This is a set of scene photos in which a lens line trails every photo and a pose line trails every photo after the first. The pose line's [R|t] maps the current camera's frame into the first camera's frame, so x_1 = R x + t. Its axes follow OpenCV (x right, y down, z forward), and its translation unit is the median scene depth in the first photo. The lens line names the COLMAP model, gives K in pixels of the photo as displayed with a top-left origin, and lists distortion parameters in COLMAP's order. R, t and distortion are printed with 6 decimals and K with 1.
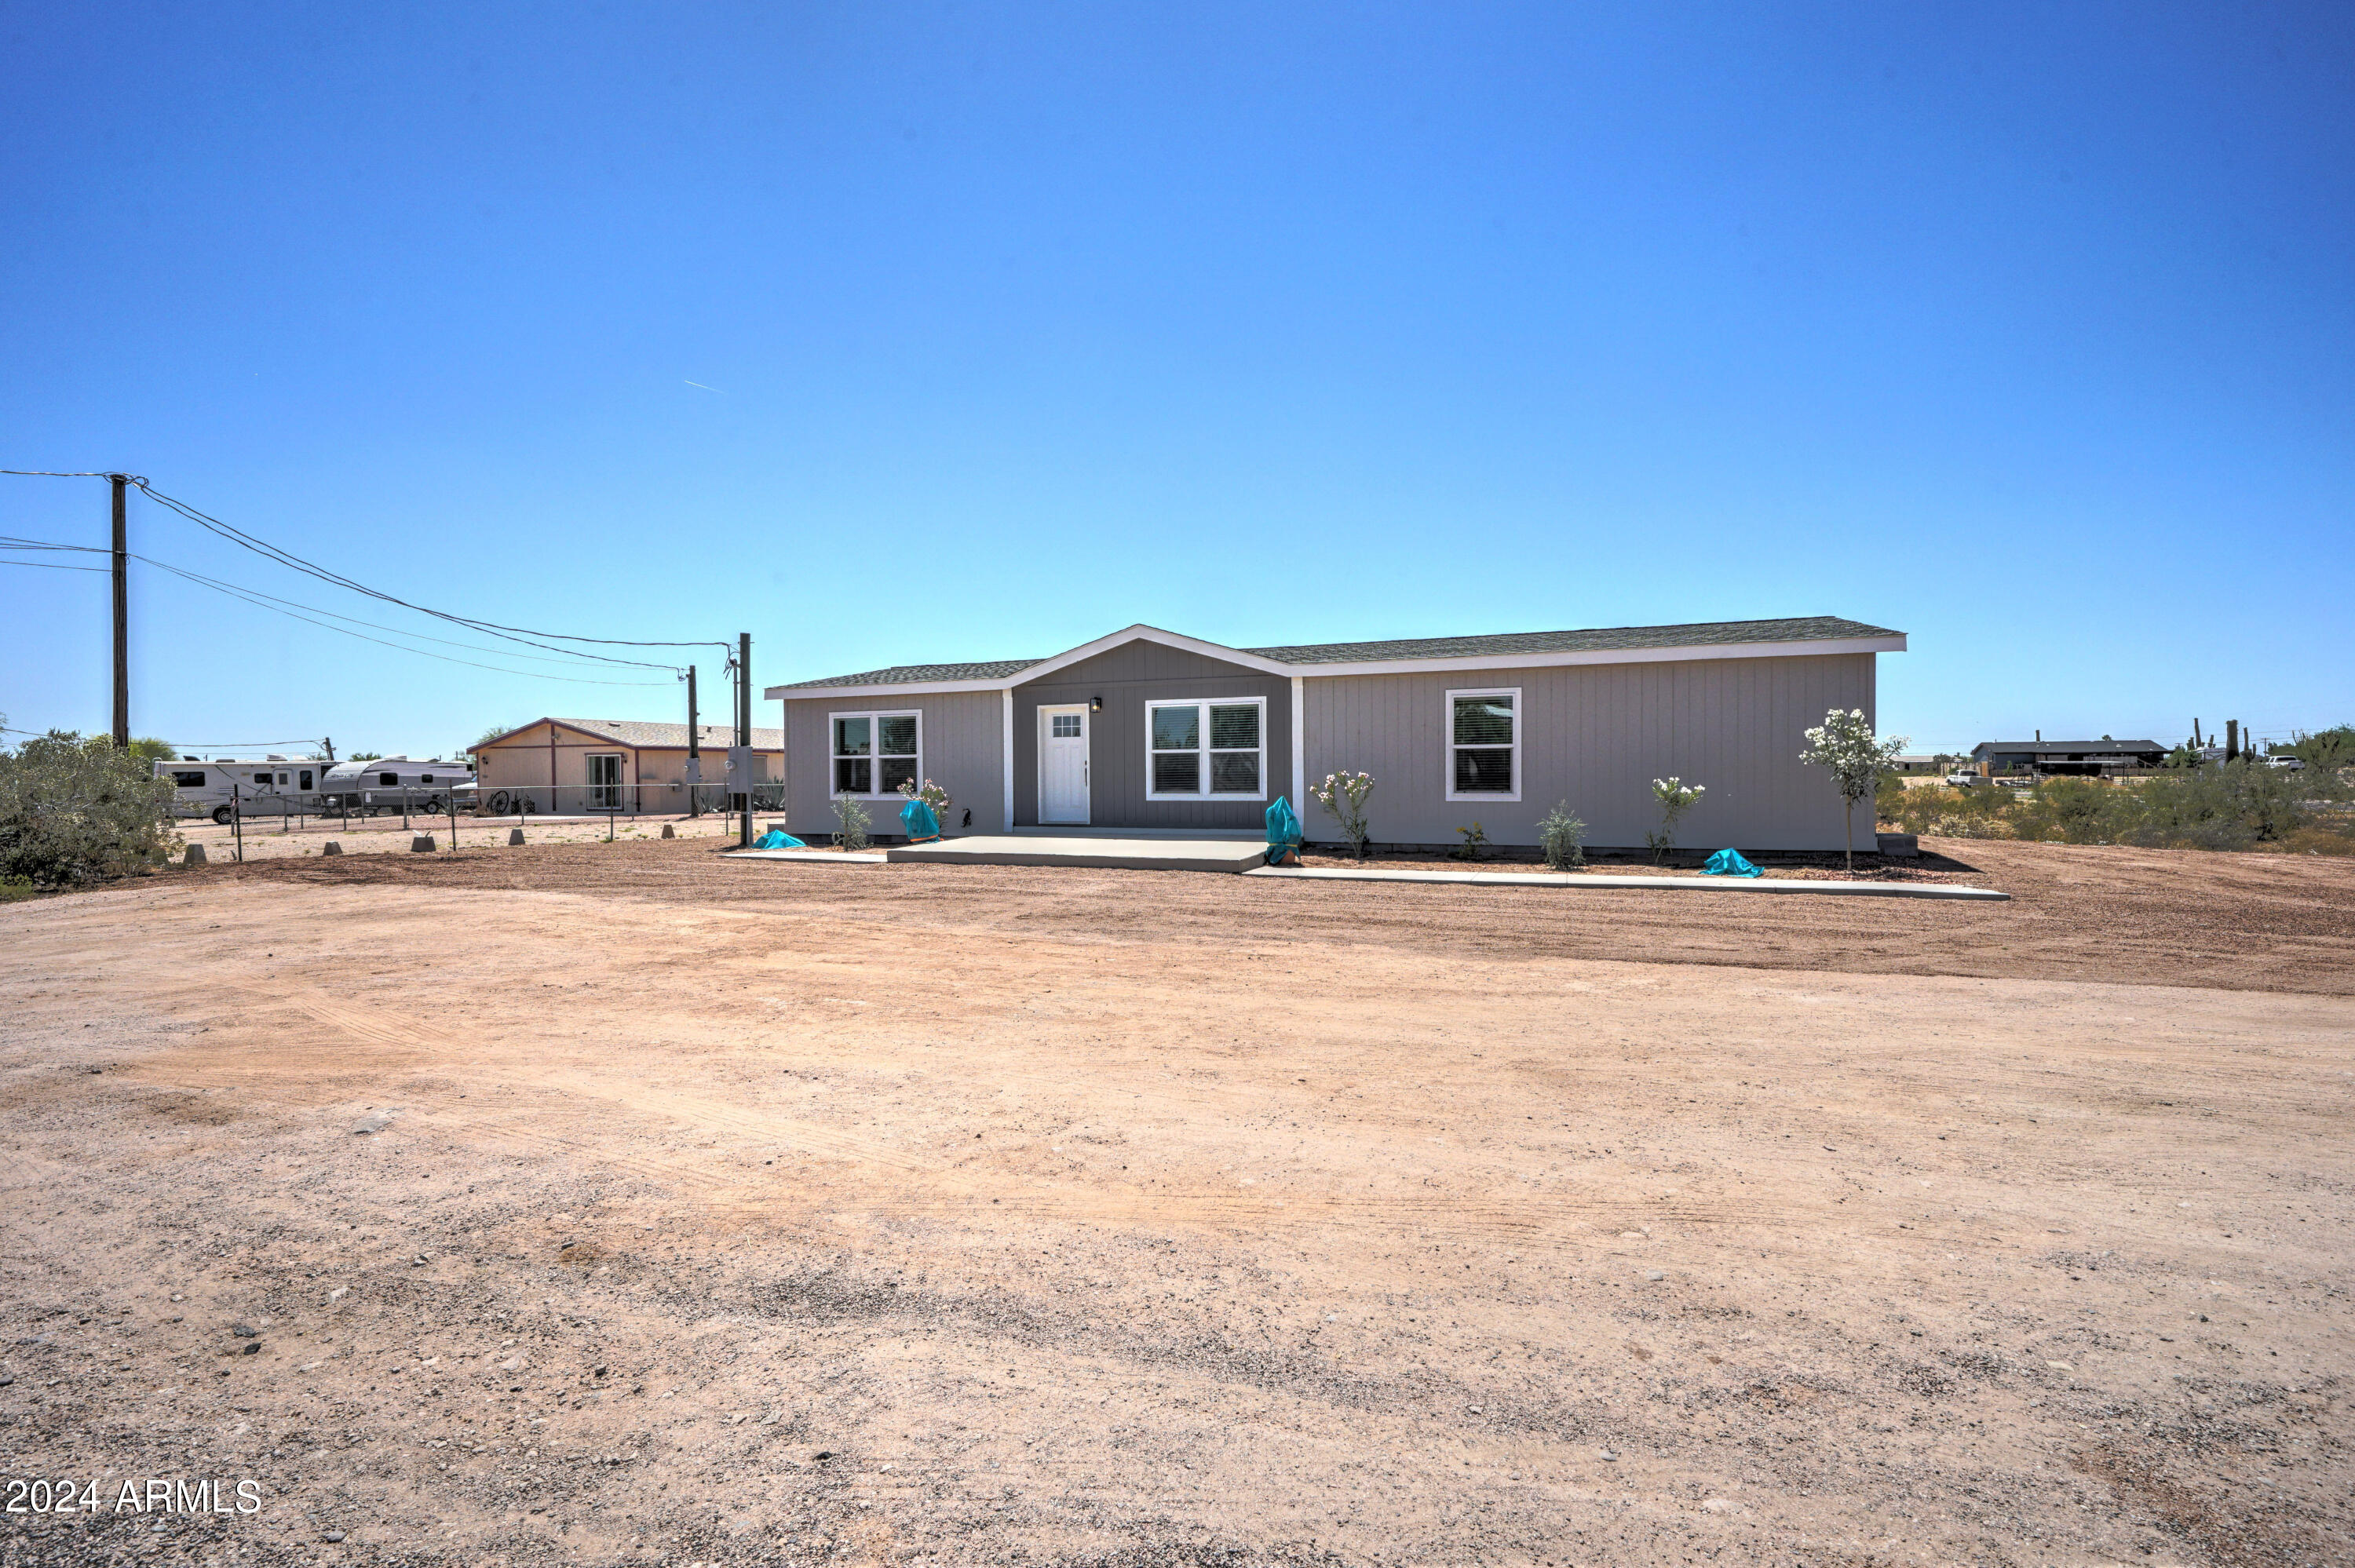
lens RADIAL K [[1005.8, 0, 1188.8], [0, 1005.8, 791.6], [0, 0, 1]] dist [-0.000639, -0.000853]
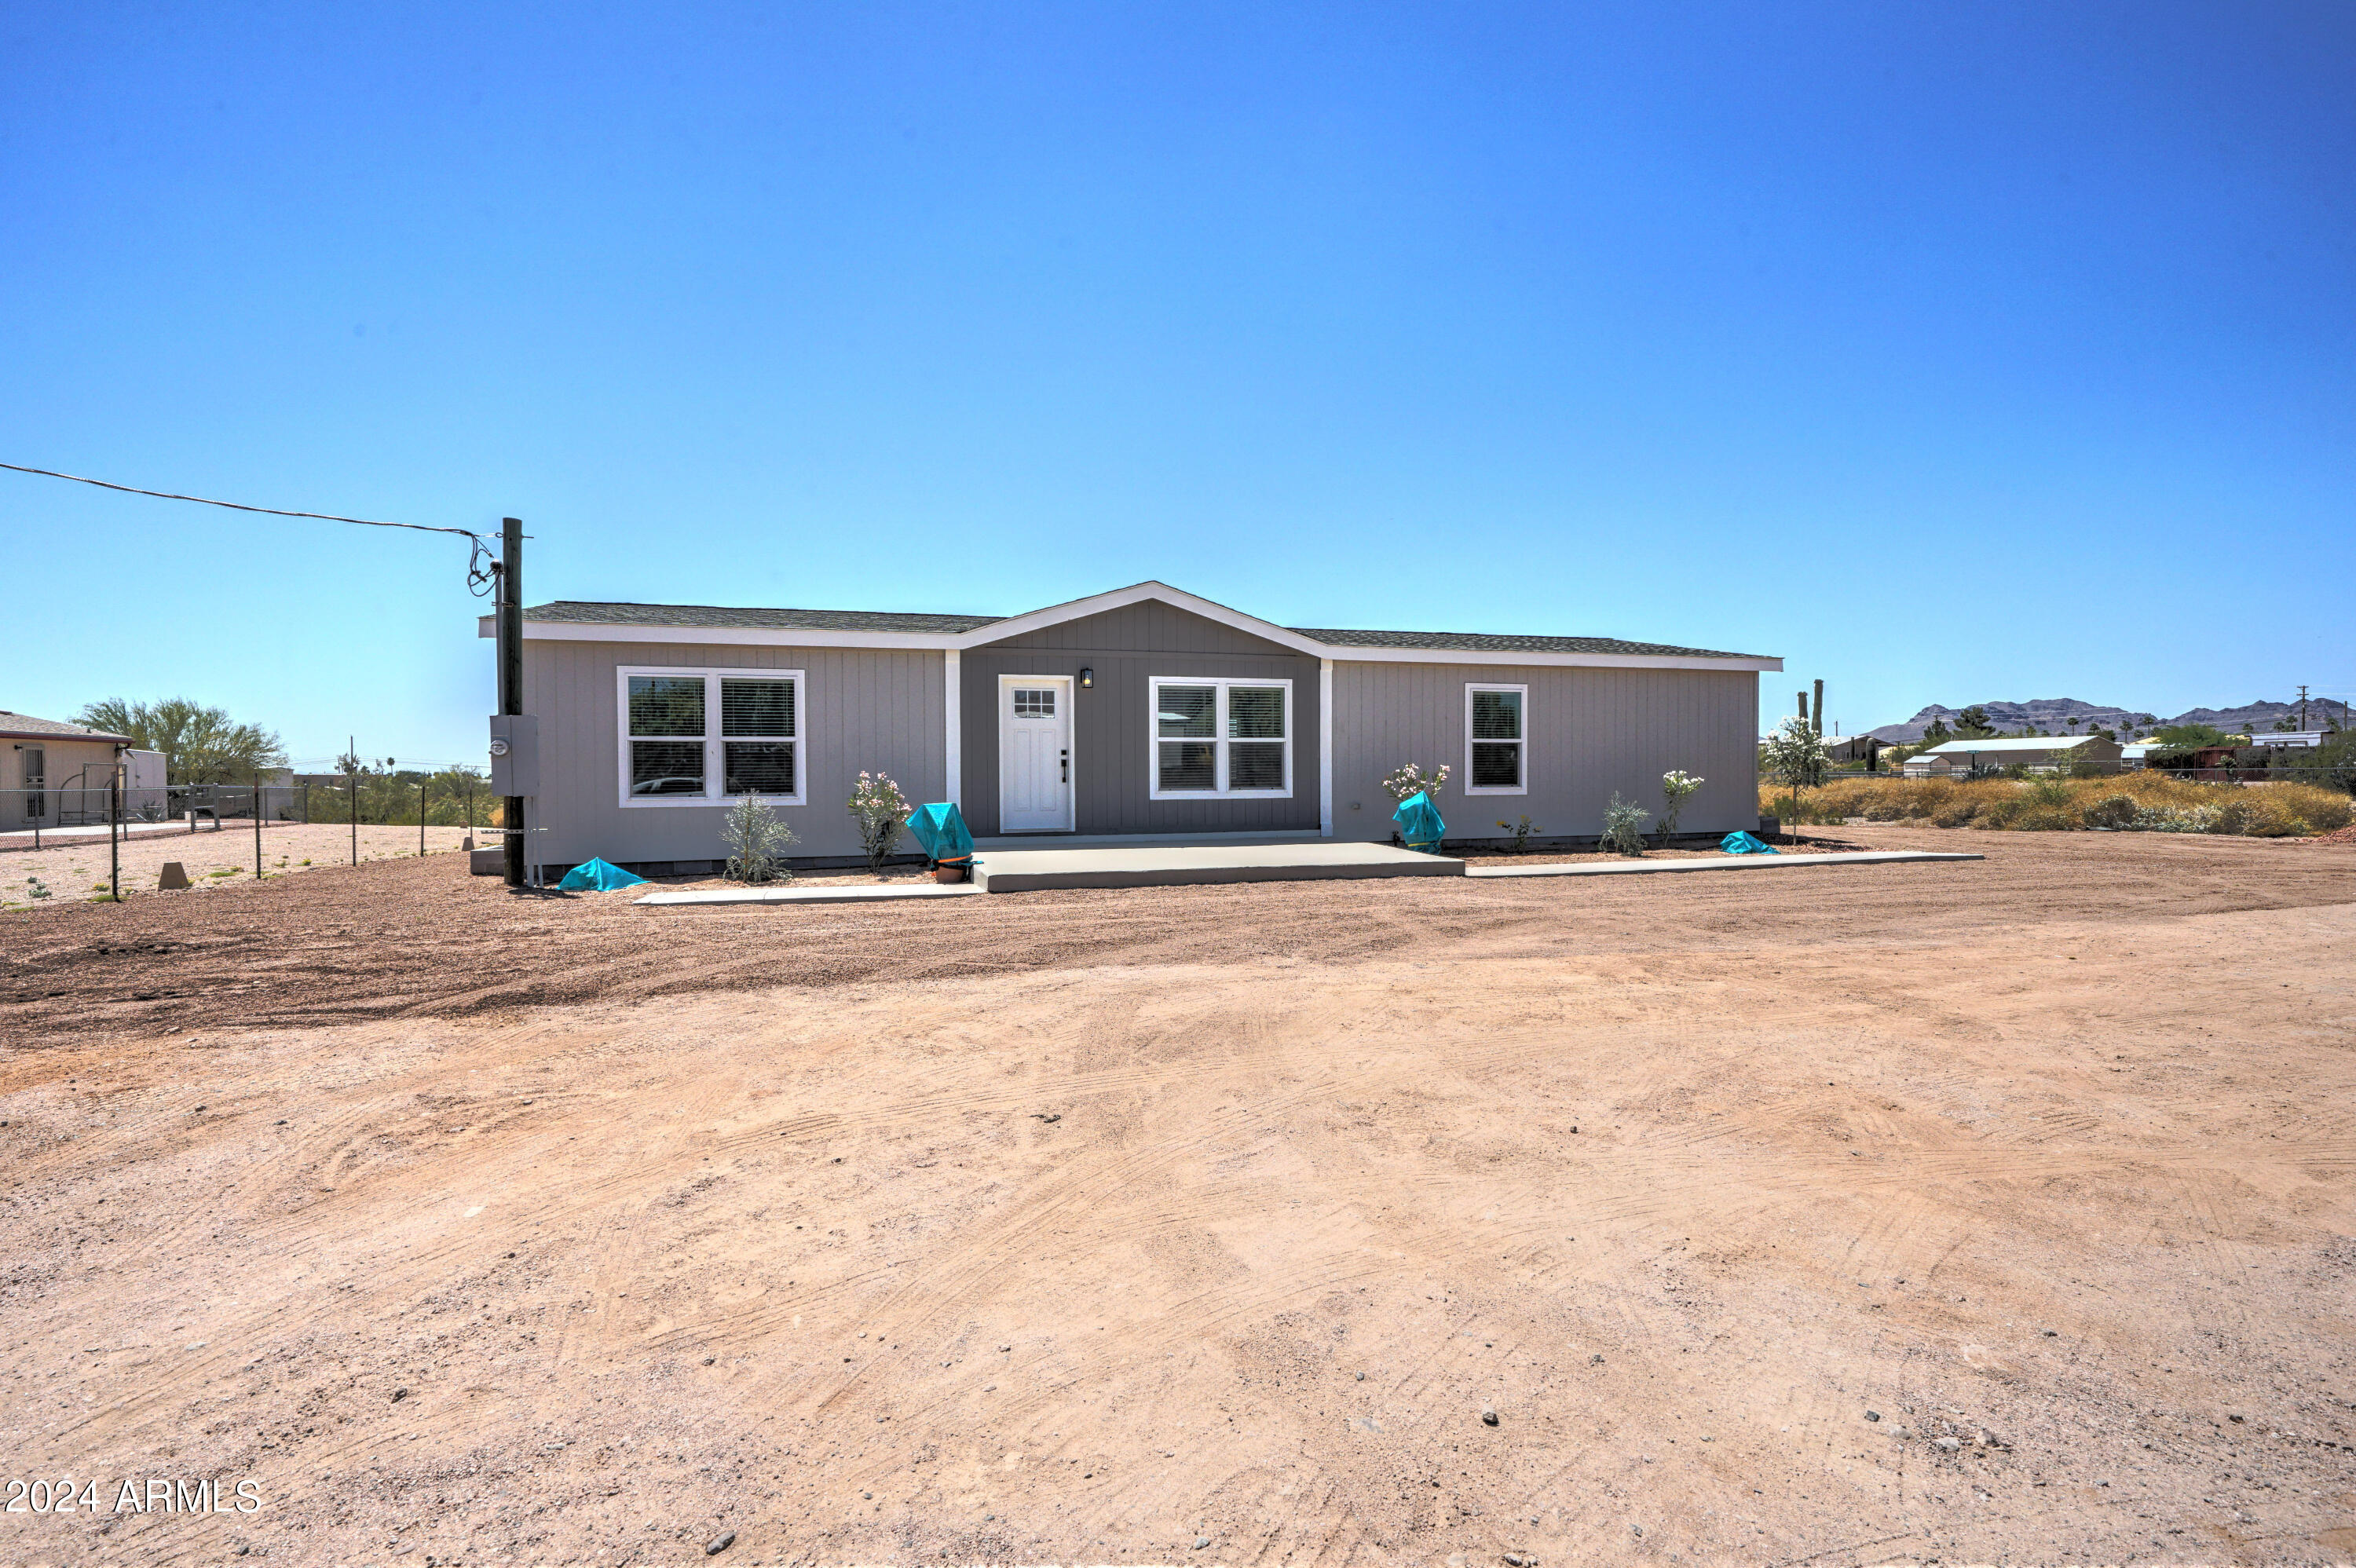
lens RADIAL K [[1086.6, 0, 1178.0], [0, 1086.6, 784.0], [0, 0, 1]] dist [-0.000133, -0.000832]
pose [[0.790115, -0.004271, 0.612944, -0.571752], [0.011748, 0.999898, -0.008177, 0.003516], [-0.612847, 0.013661, 0.790084, 0.303198]]
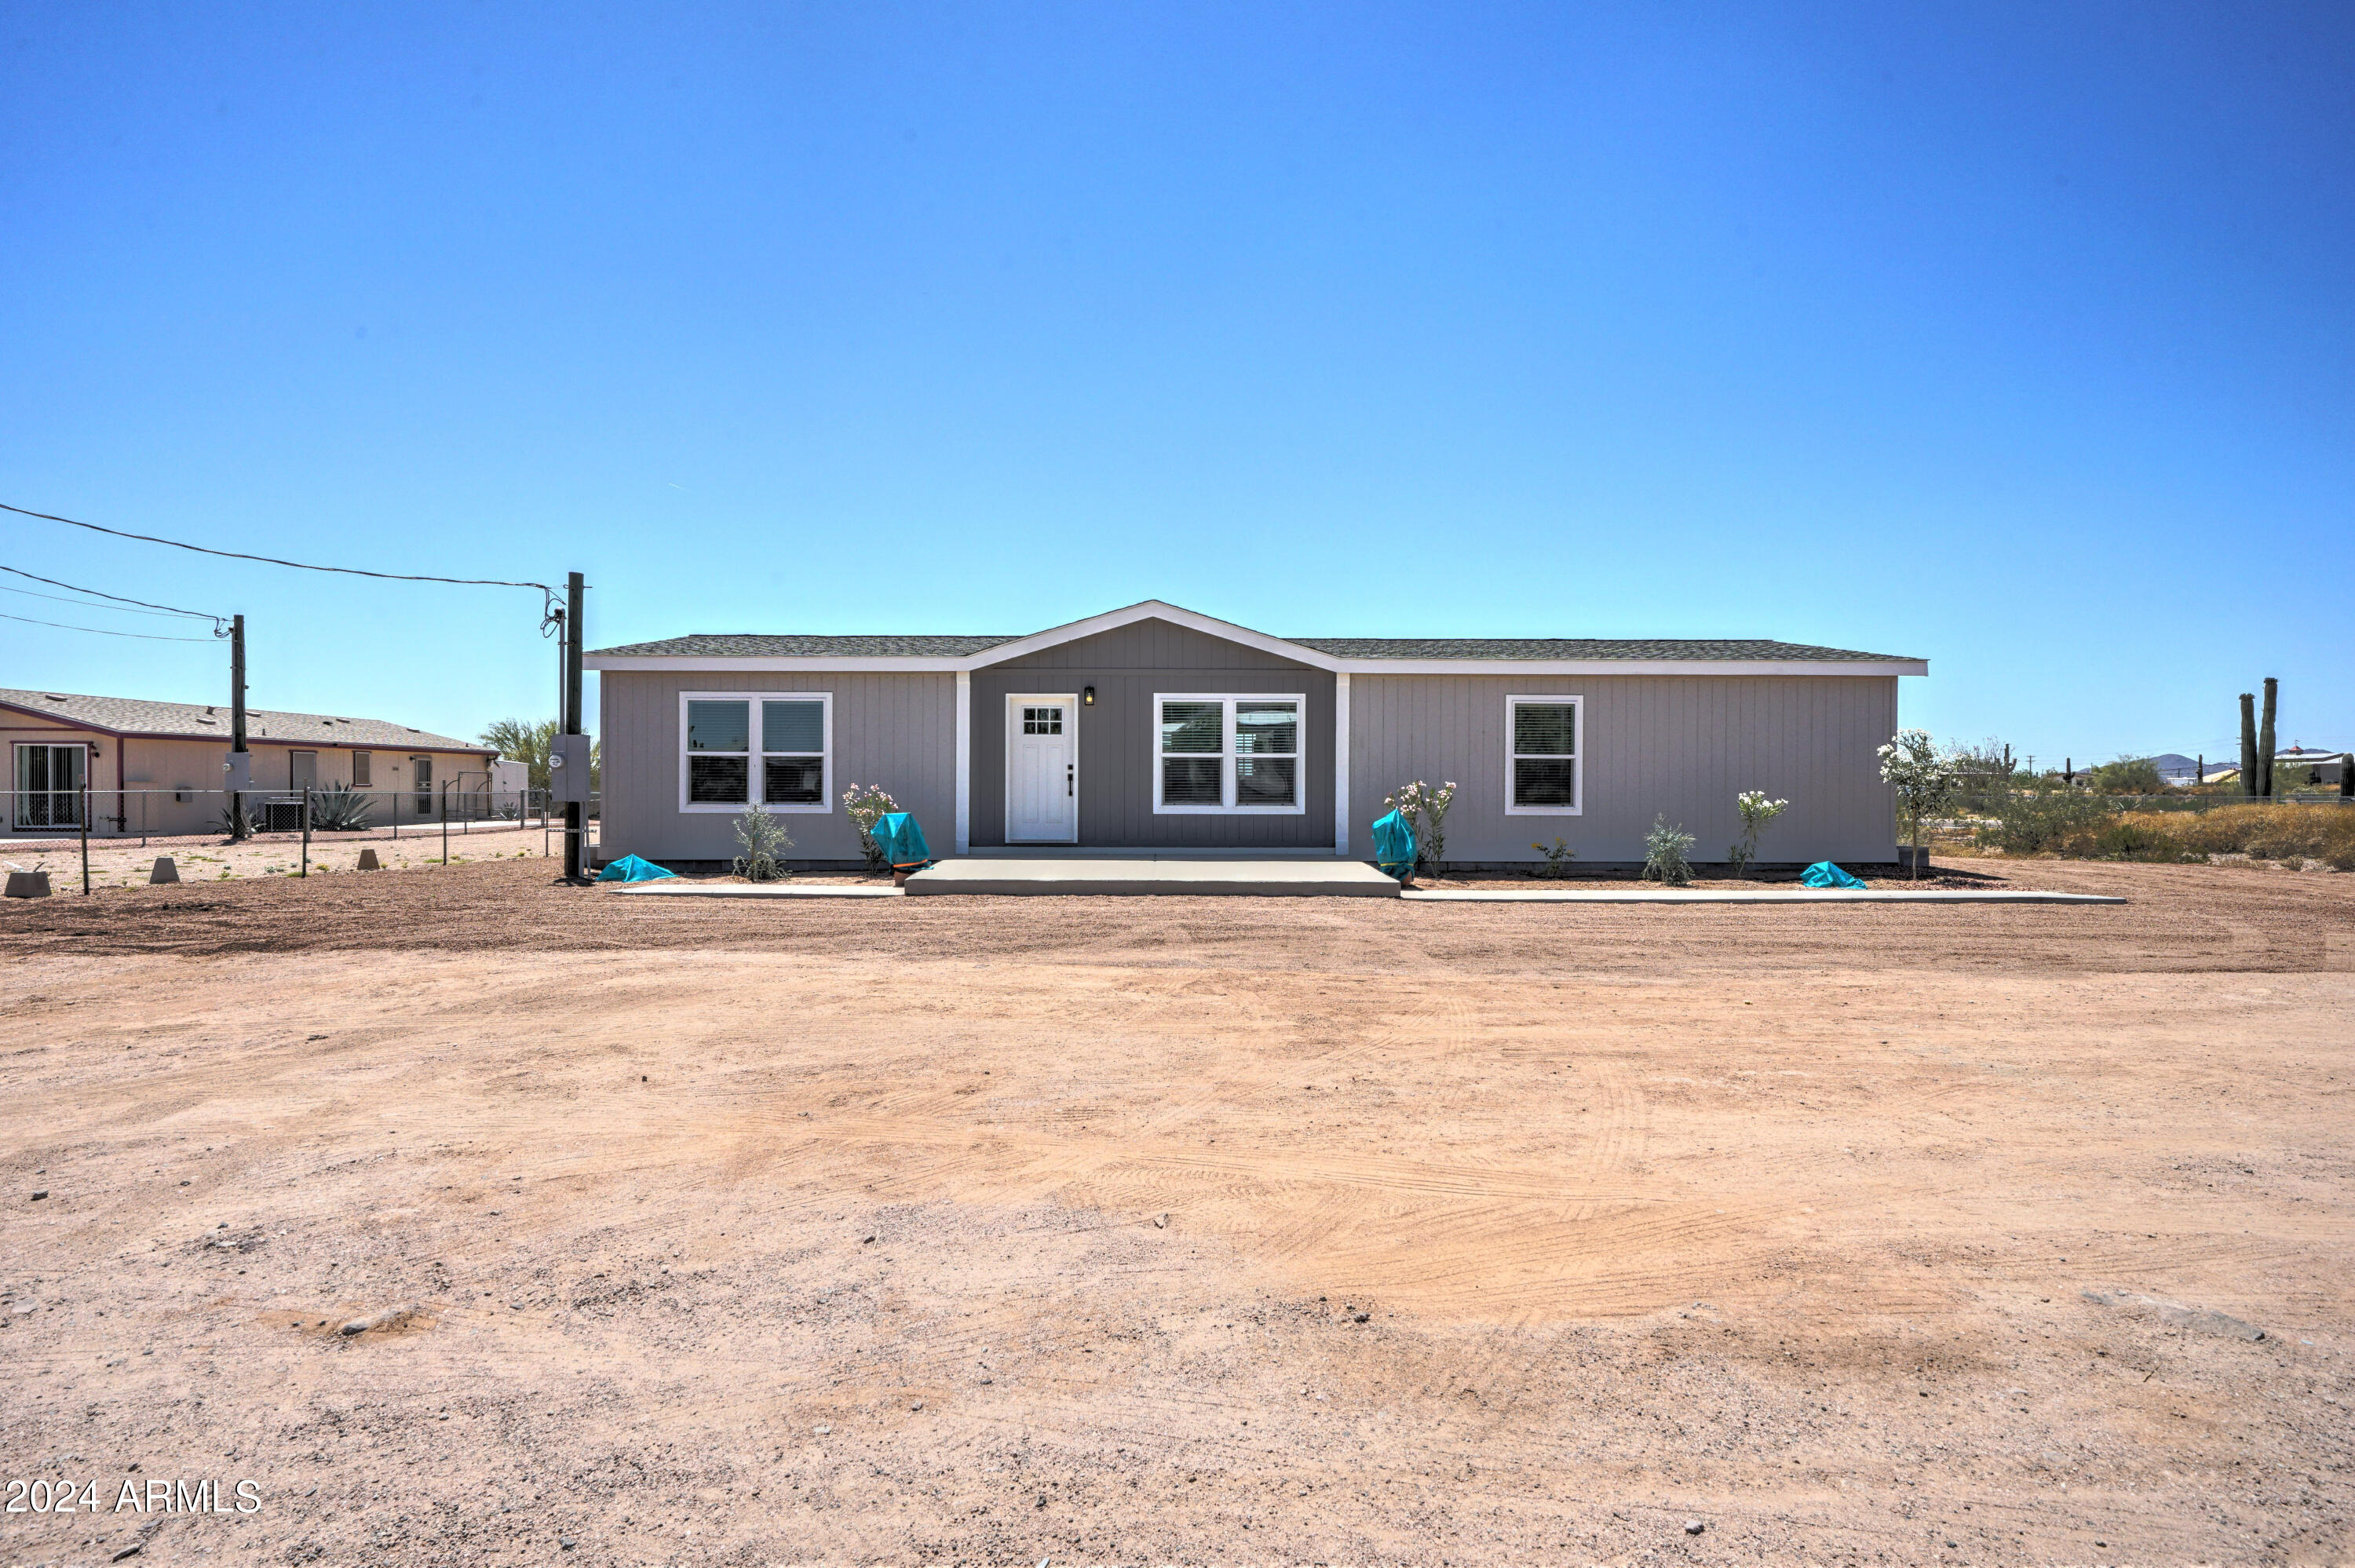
lens RADIAL K [[1133.3, 0, 1177.5], [0, 1133.3, 784.0], [0, 0, 1]] dist [-0.001457, 0.000265]
pose [[0.930553, 0.011887, 0.365965, -0.371891], [-0.003945, 0.999740, -0.022442, 0.005074], [-0.366137, 0.019440, 0.930358, 0.131588]]
